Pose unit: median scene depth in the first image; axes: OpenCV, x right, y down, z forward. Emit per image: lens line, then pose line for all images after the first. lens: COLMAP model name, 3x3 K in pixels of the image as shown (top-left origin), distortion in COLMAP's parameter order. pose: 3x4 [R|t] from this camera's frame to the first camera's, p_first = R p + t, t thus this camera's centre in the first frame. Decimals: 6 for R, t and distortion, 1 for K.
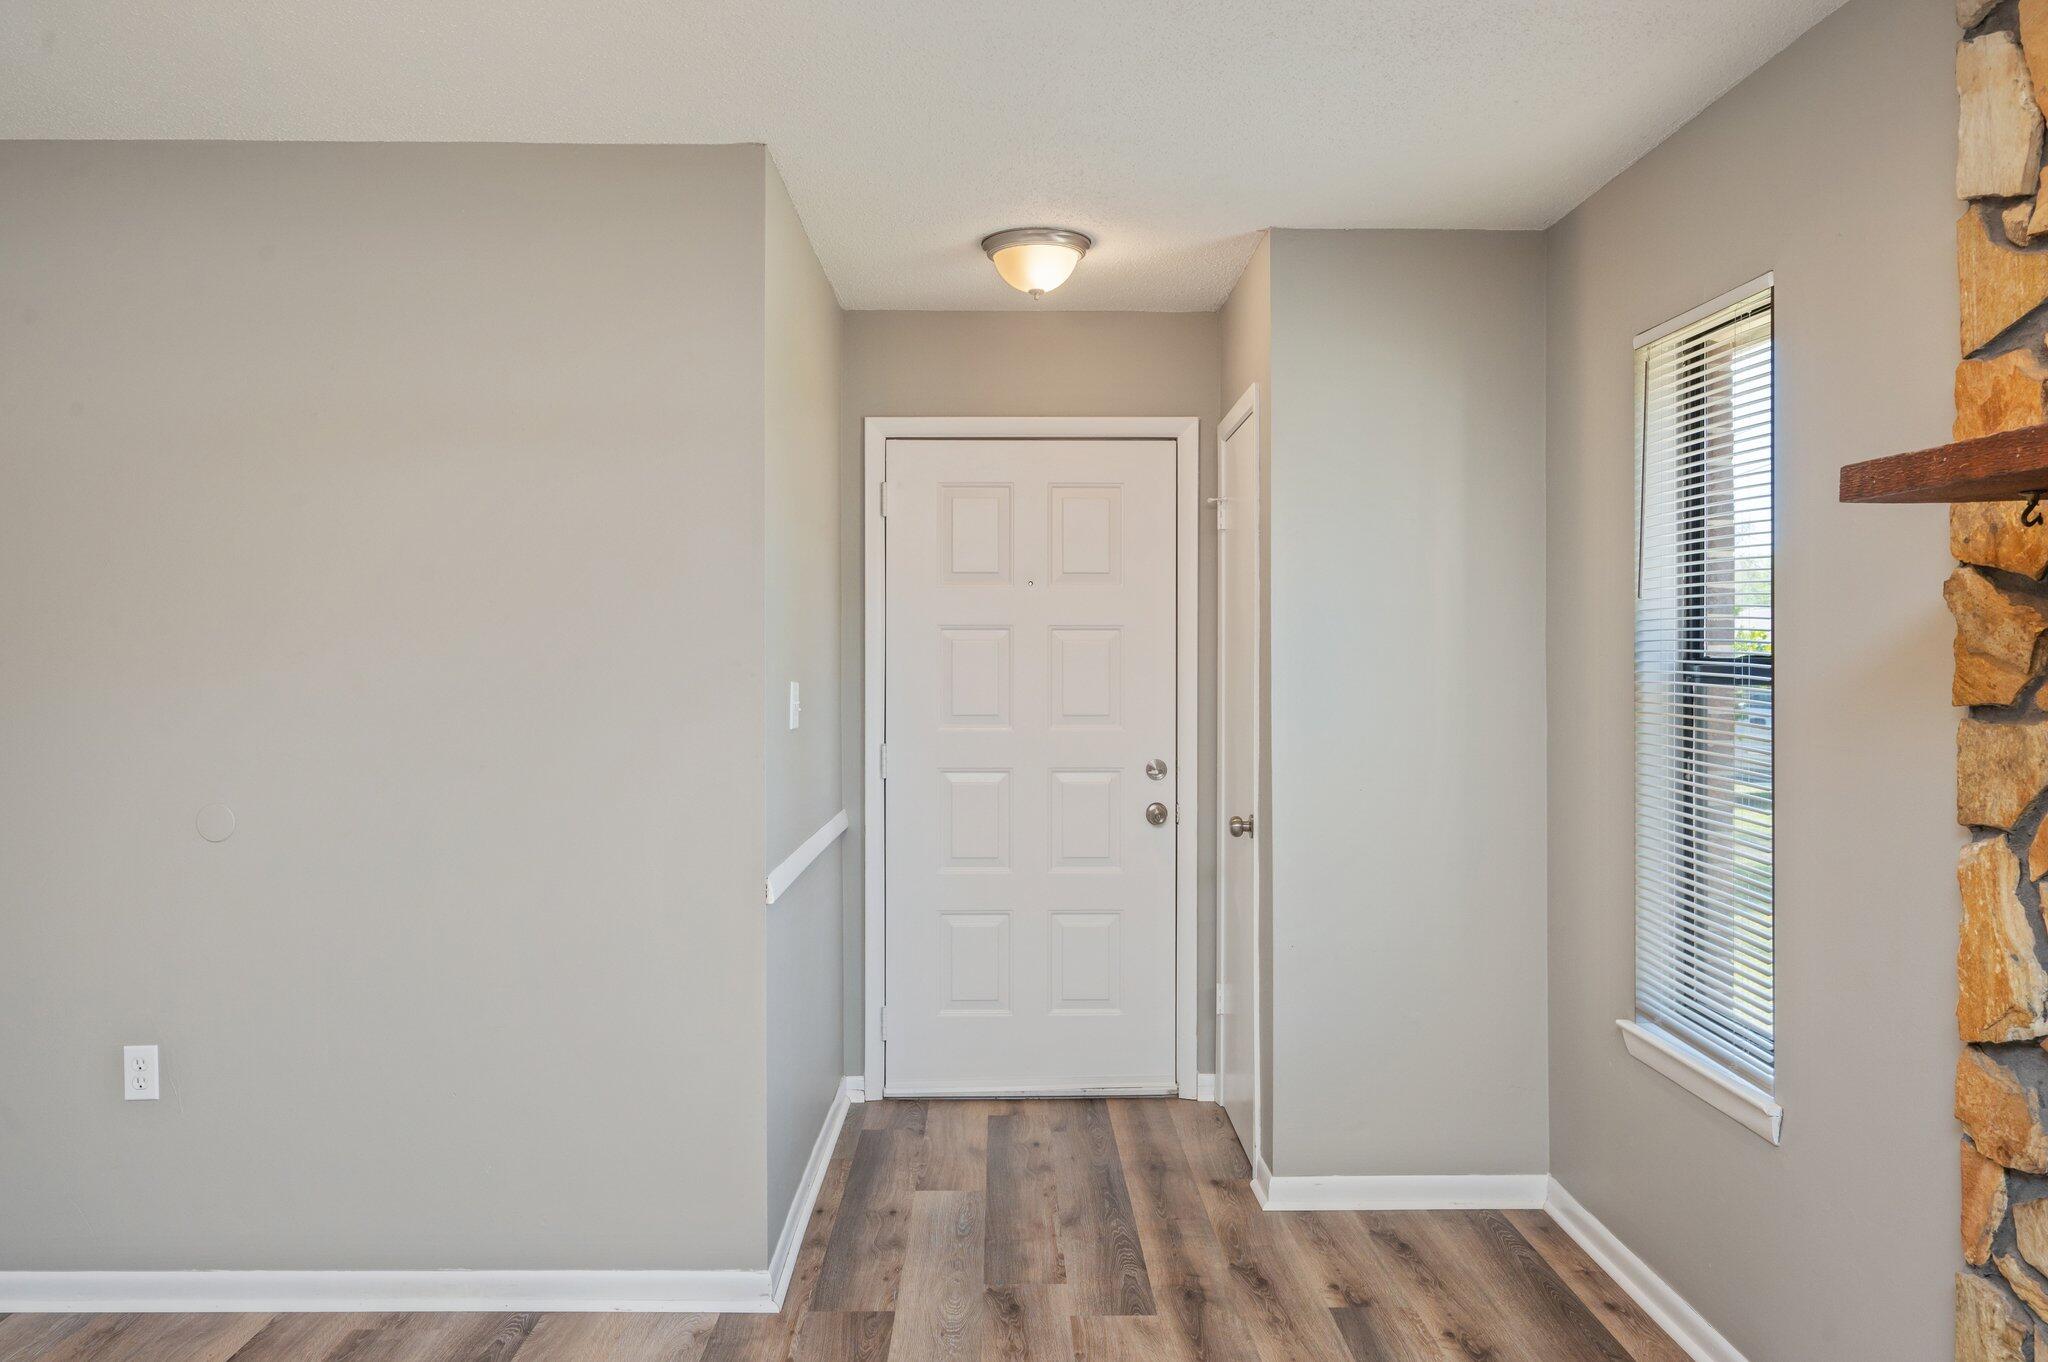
lens RADIAL K [[1493.0, 0, 1023.9], [0, 1493.0, 662.1], [0, 0, 1]] dist [-0.002777, -0.007056]
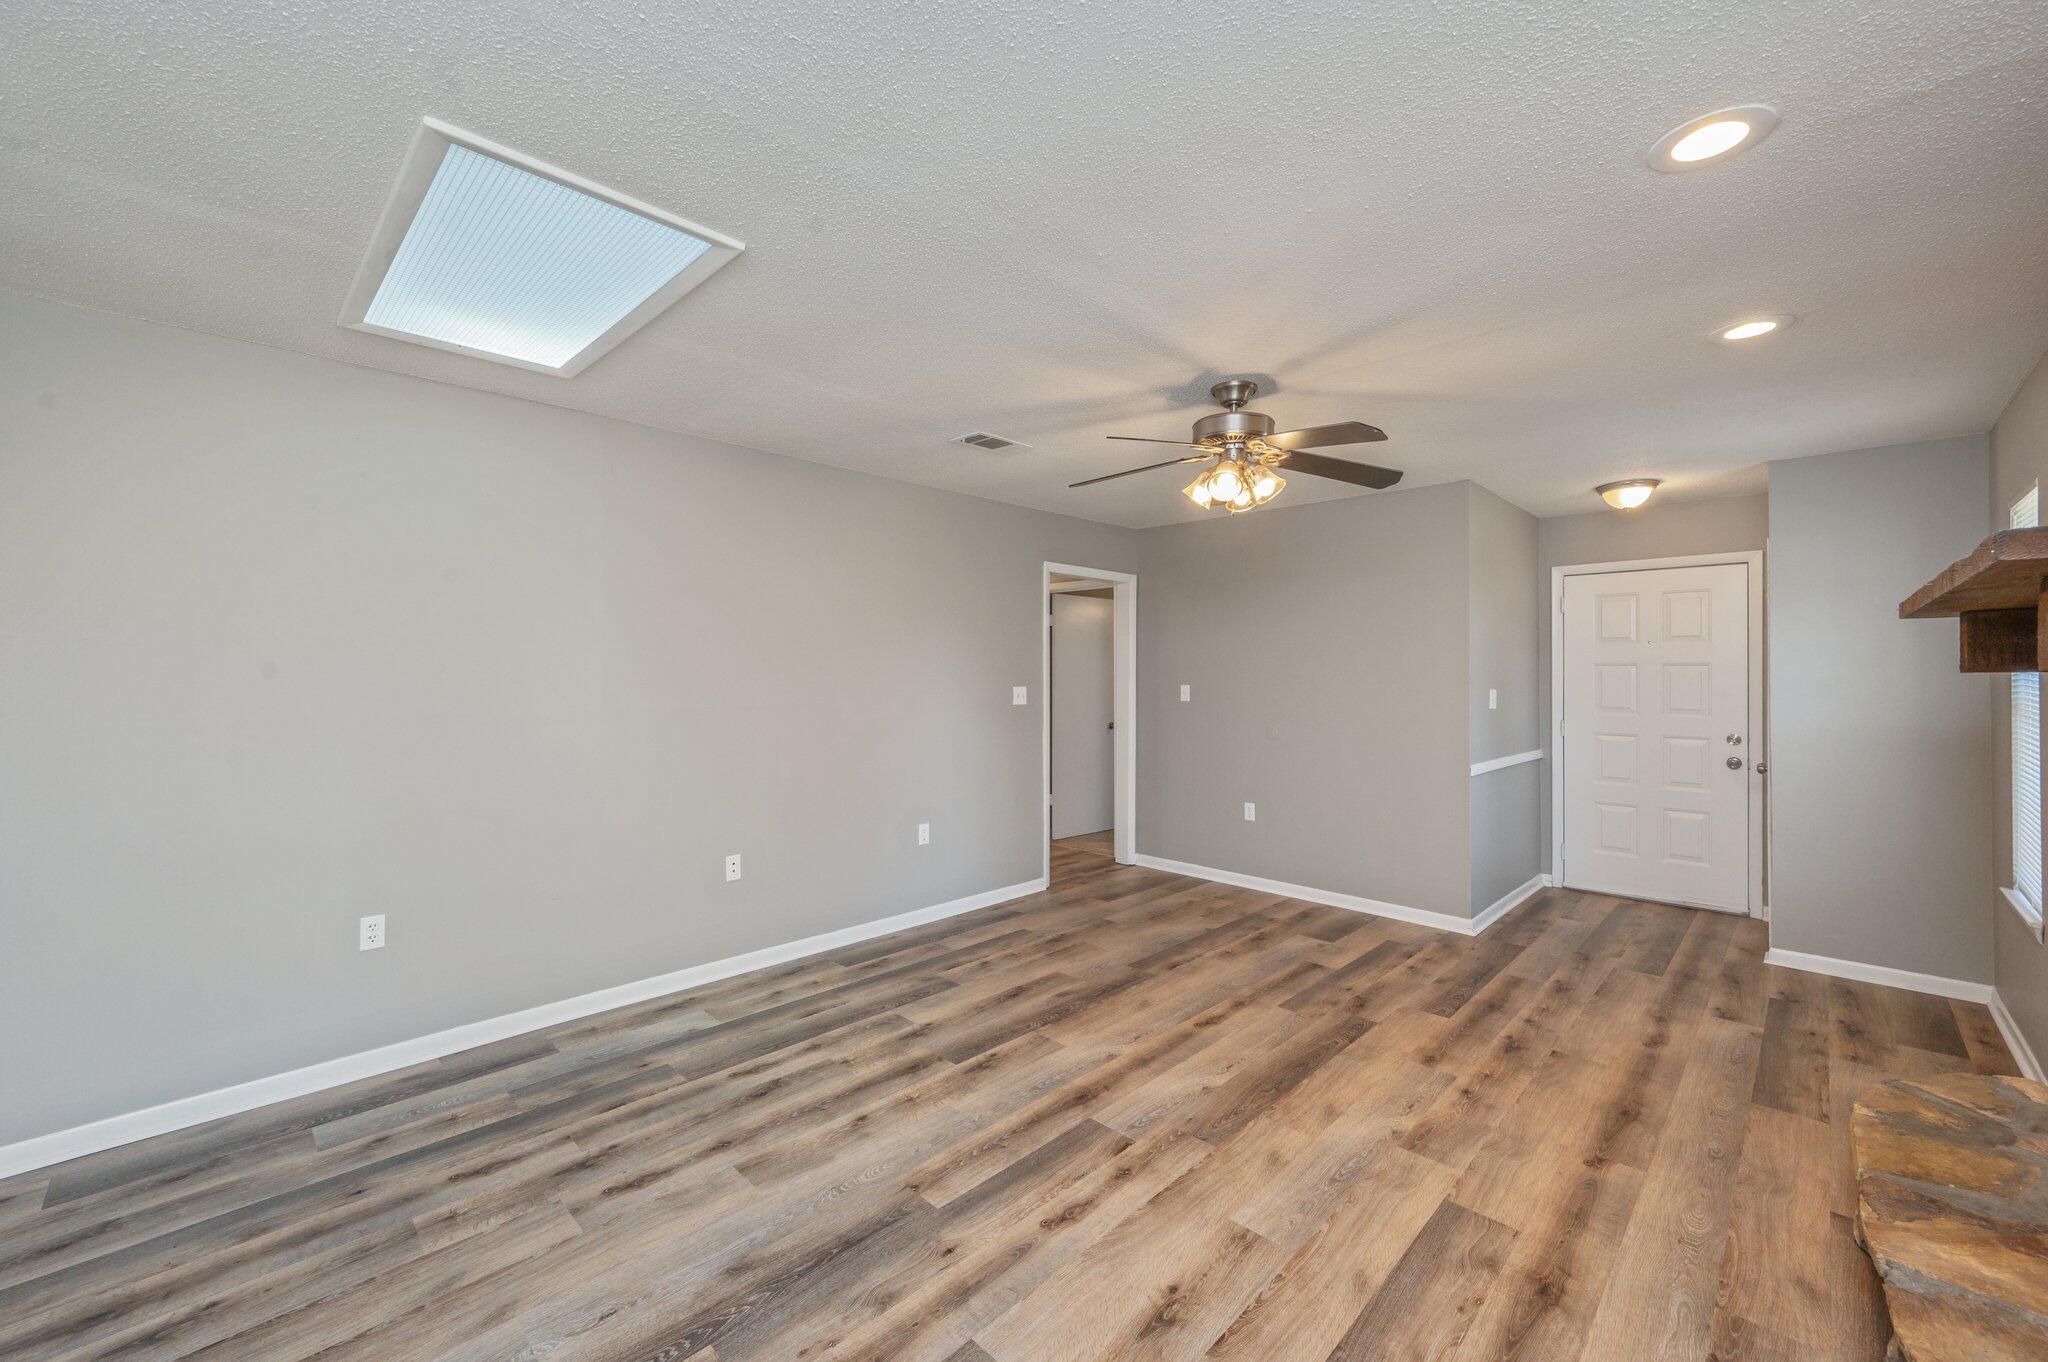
lens RADIAL K [[817.1, 0, 1027.0], [0, 817.1, 672.8], [0, 0, 1]] dist [0.001493, -0.000306]
pose [[0.704076, 0.001074, -0.710124, 0.239938], [-0.006389, 0.999968, -0.004823, -0.001260], [0.710096, 0.007933, 0.704060, -0.440502]]
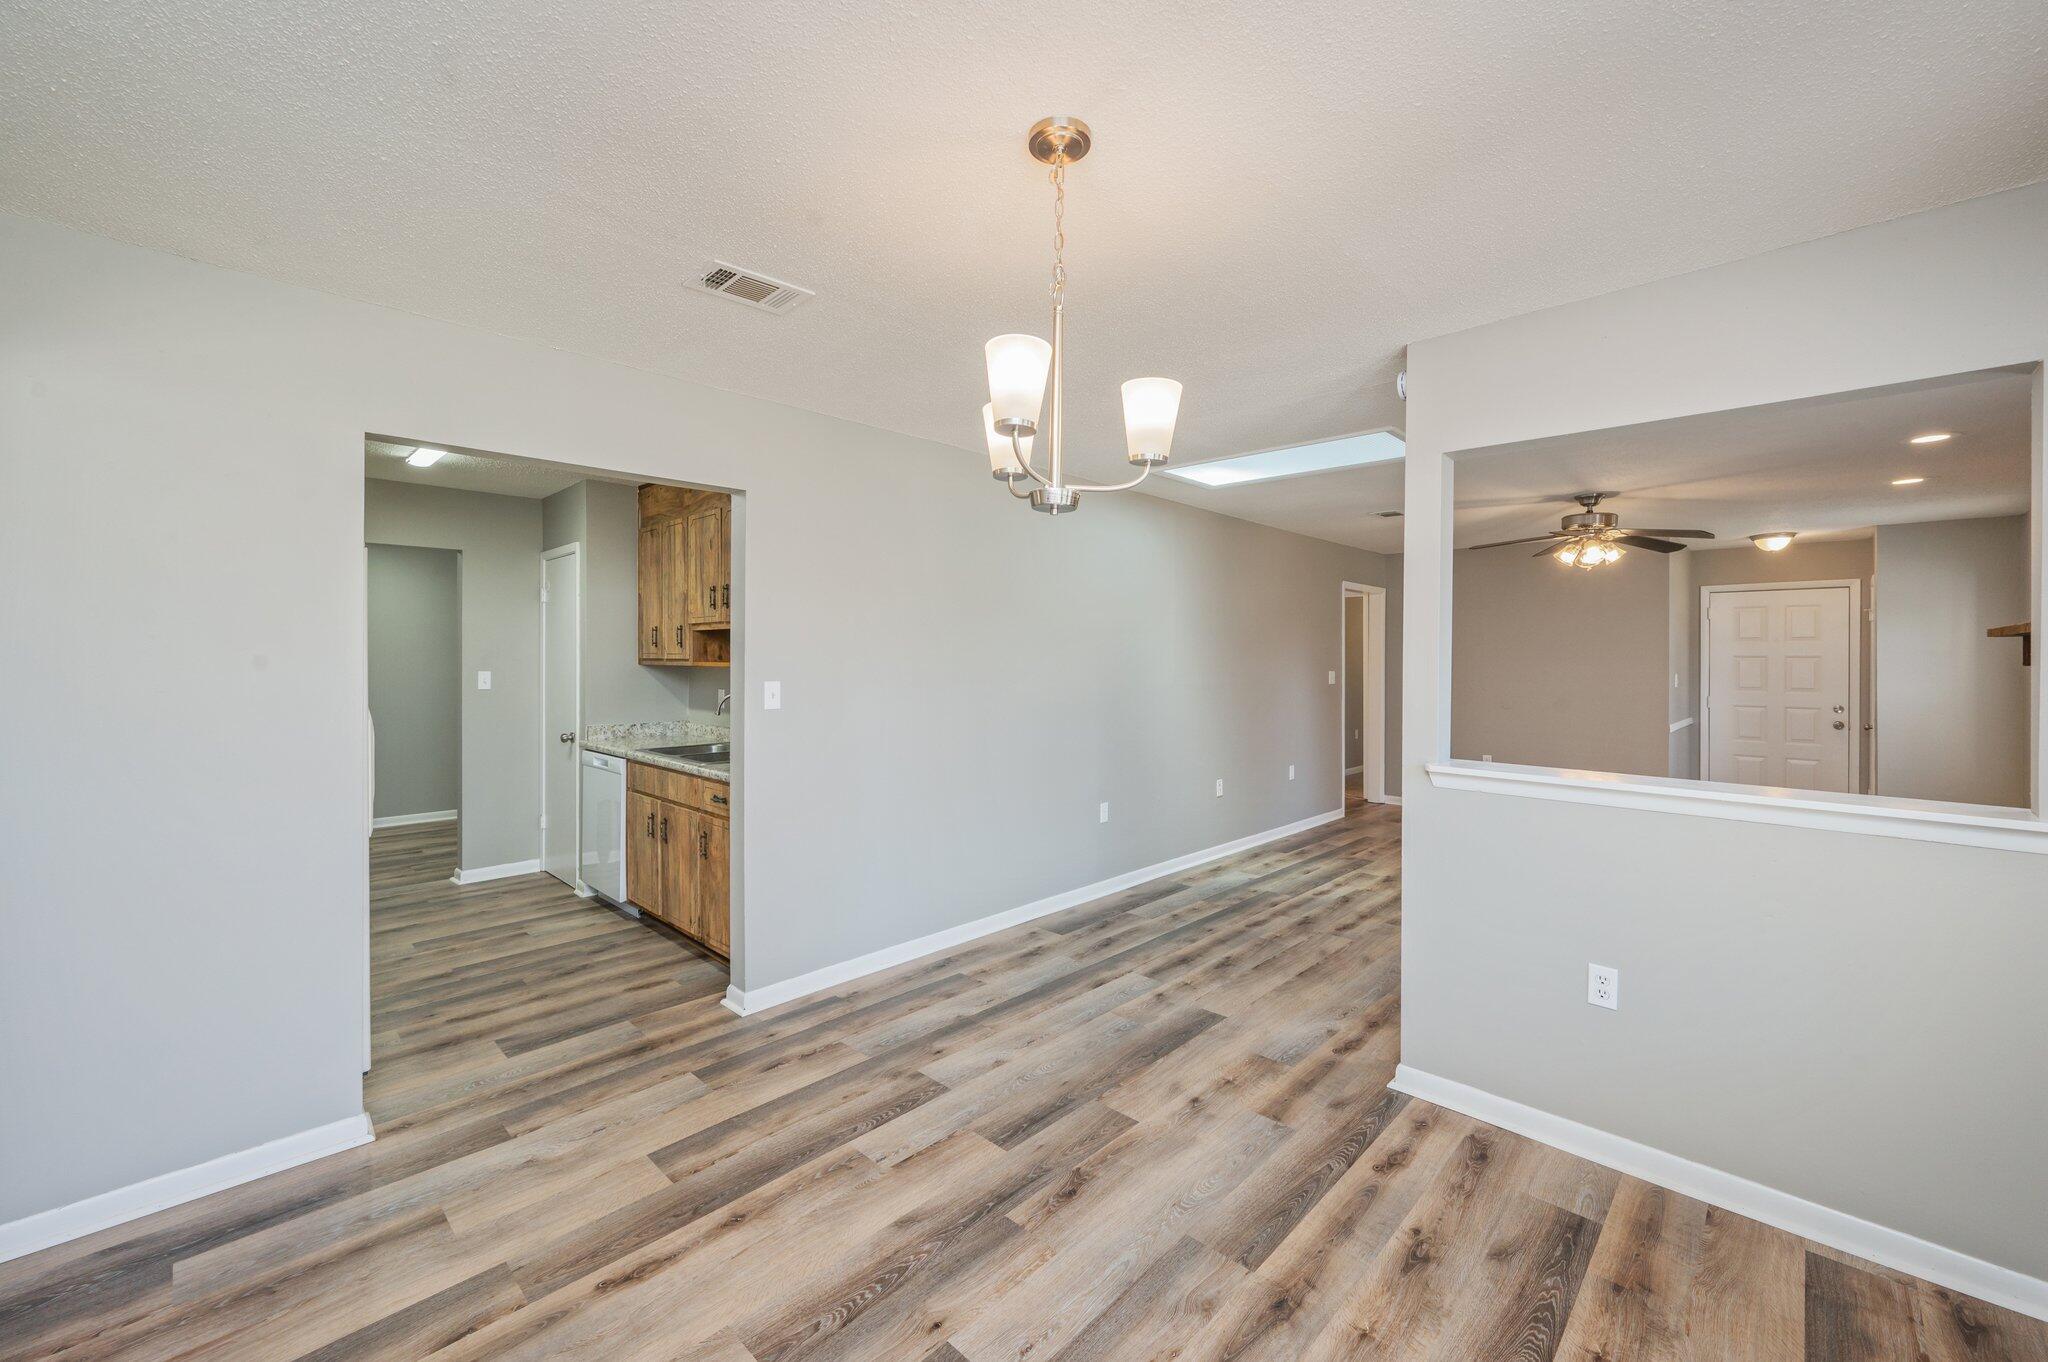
lens RADIAL K [[817.1, 0, 1038.8], [0, 817.1, 657.4], [0, 0, 1]] dist [0.001493, -0.000306]
pose [[0.714736, 0.002457, -0.699390, 0.111469], [-0.009443, 0.999937, -0.006138, 0.001290], [0.699330, 0.010992, 0.714714, -1.338642]]
